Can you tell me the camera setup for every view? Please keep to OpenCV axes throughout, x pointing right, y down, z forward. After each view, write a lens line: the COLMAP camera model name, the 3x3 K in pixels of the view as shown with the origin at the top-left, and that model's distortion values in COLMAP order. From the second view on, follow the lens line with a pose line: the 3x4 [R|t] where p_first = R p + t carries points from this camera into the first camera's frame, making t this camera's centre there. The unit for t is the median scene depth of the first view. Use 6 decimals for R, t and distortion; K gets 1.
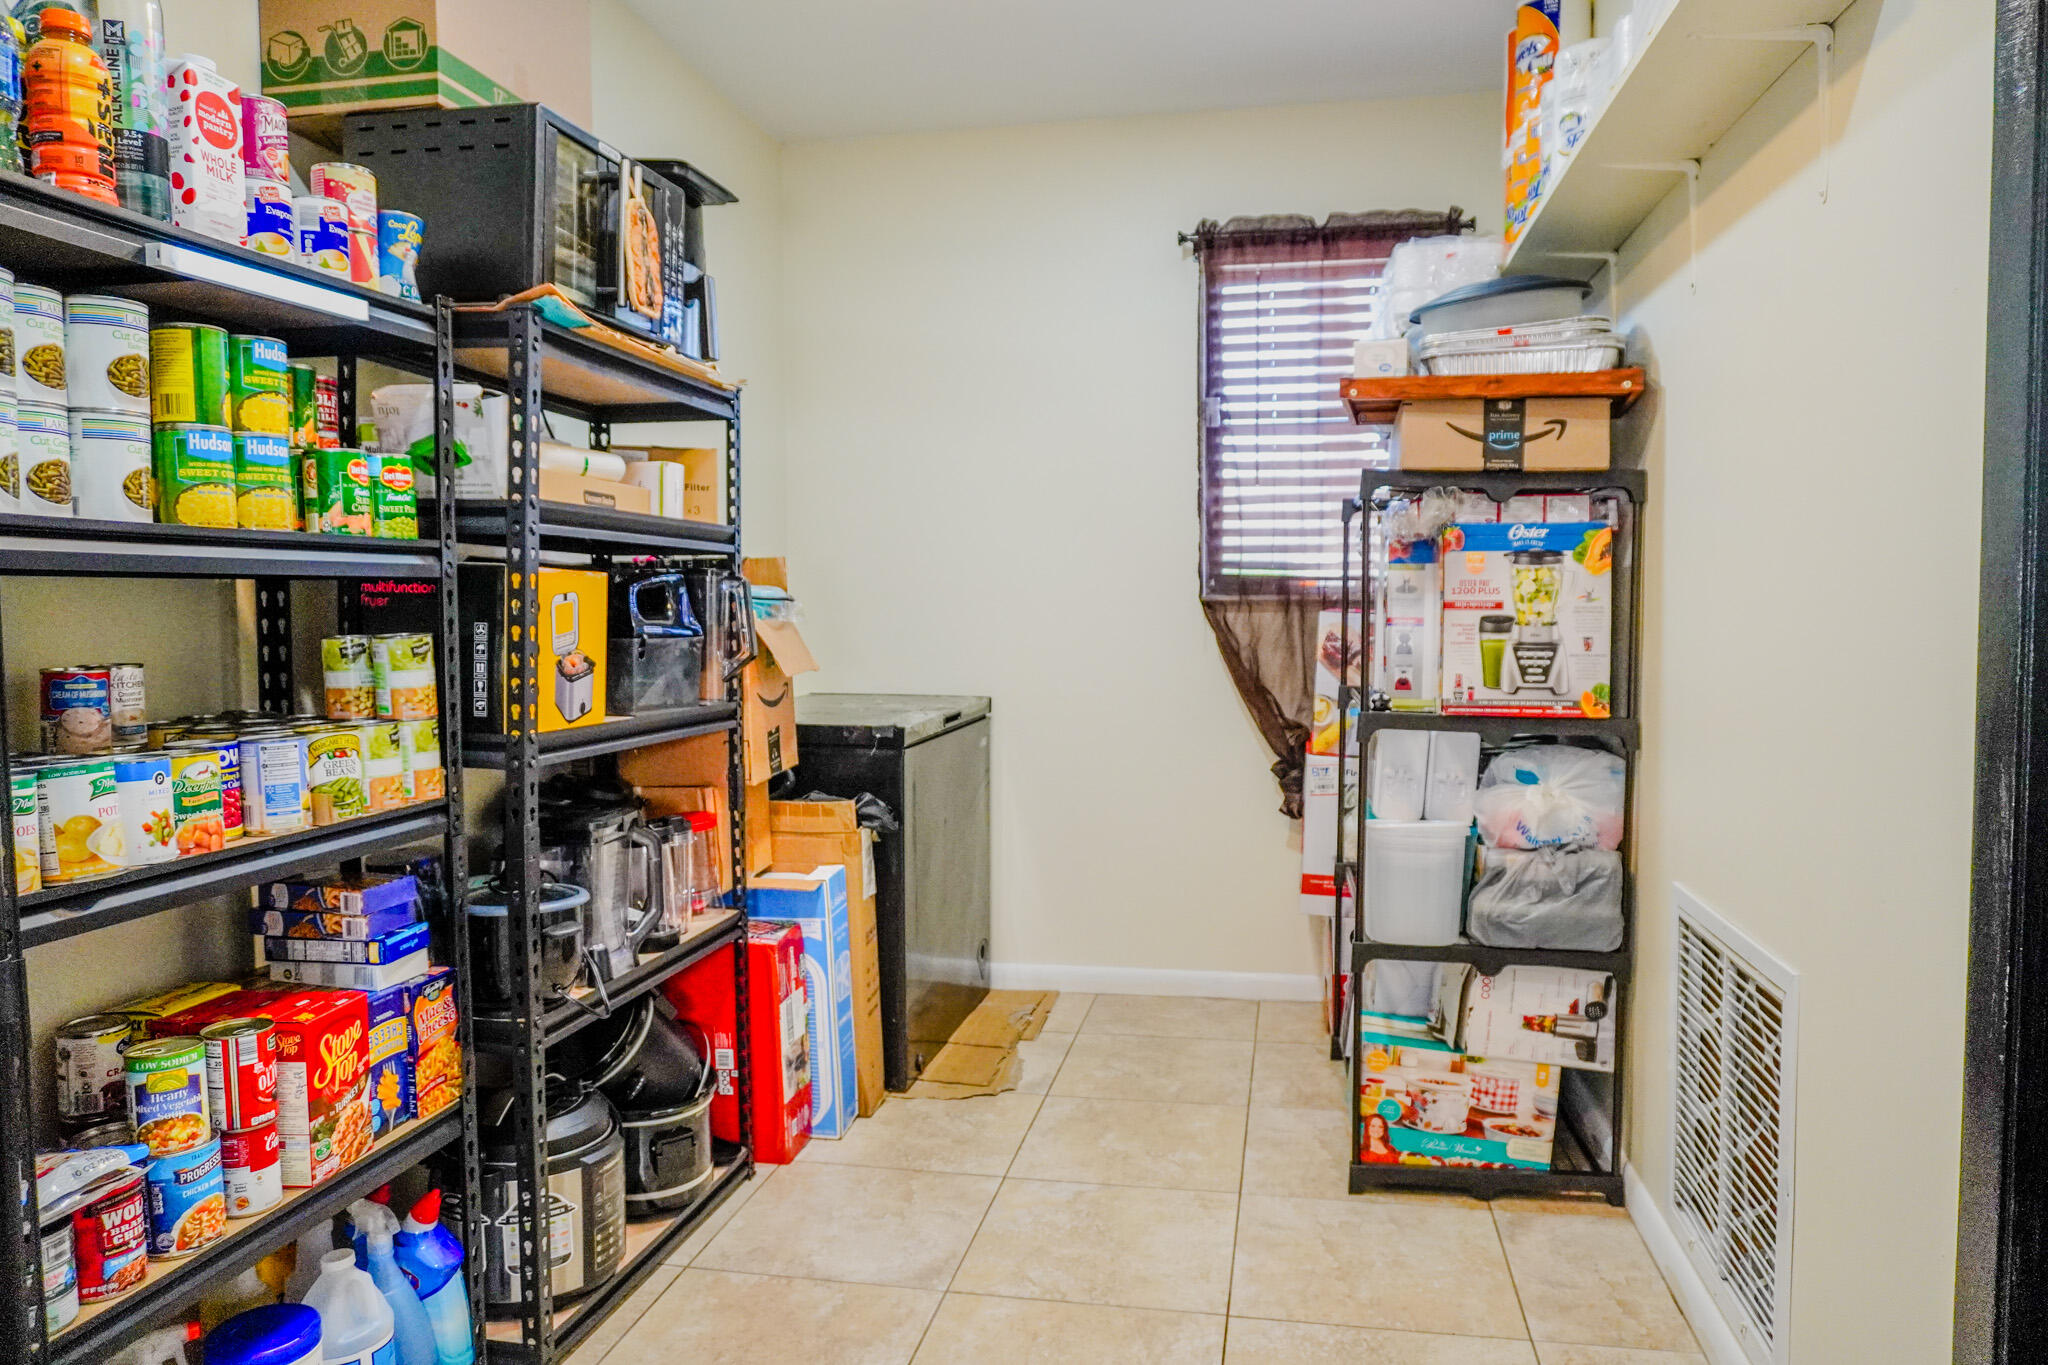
lens RADIAL K [[1365.4, 0, 1025.8], [0, 1365.4, 677.7], [0, 0, 1]] dist [-0.033059, 0.012774]
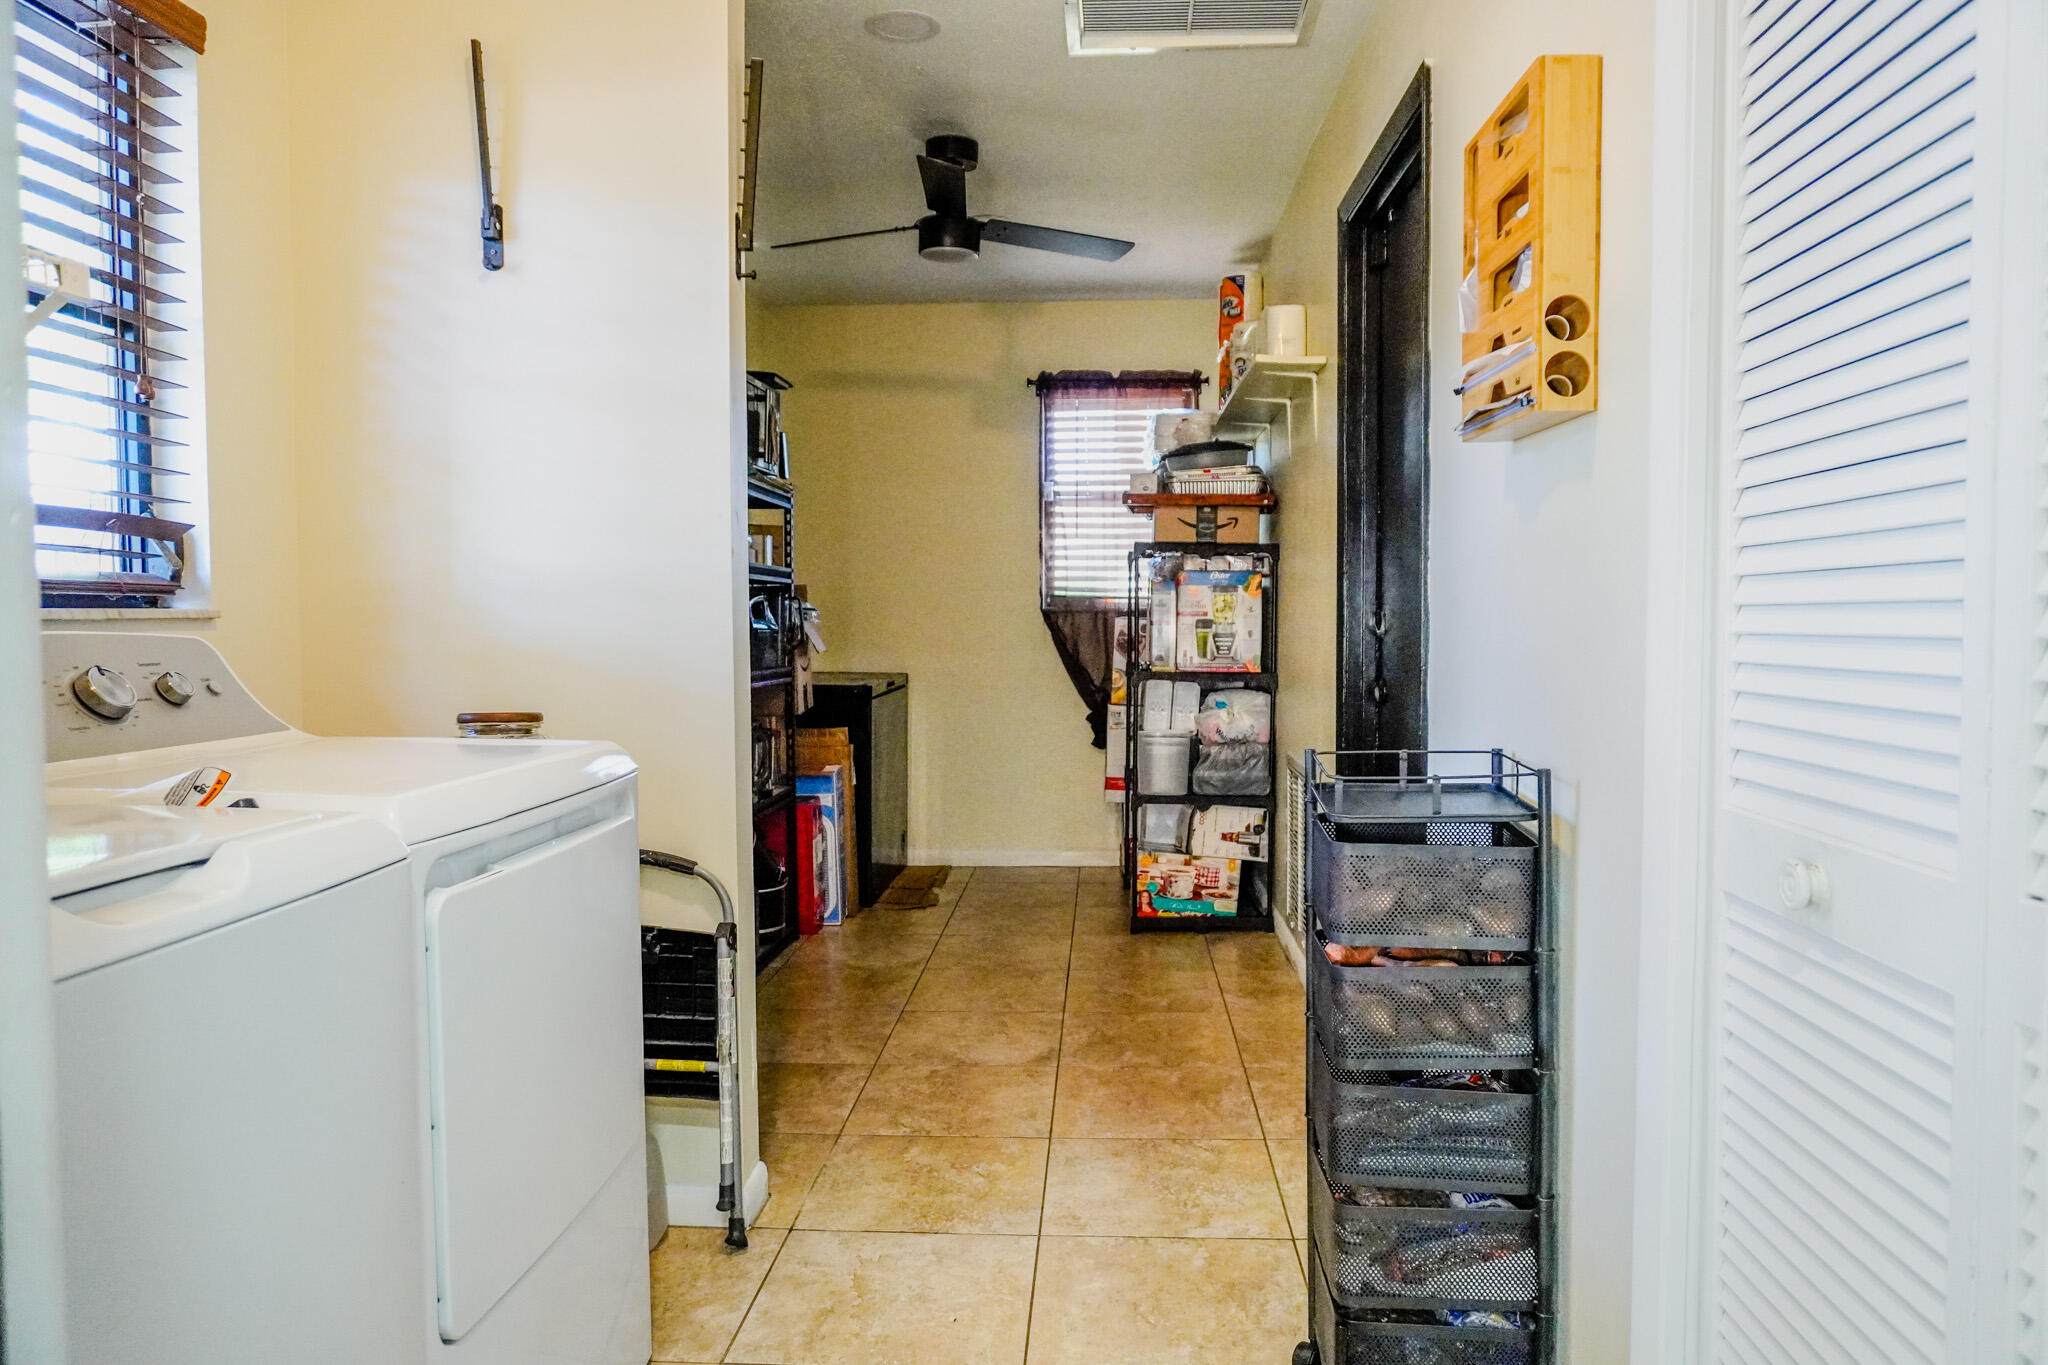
lens RADIAL K [[1365.4, 0, 1021.9], [0, 1365.4, 684.2], [0, 0, 1]] dist [-0.033059, 0.012774]
pose [[0.990908, -0.004295, 0.134470, -0.154015], [0.004915, 0.999979, -0.004278, 0.049167], [-0.134448, 0.004900, 0.990908, -0.805641]]
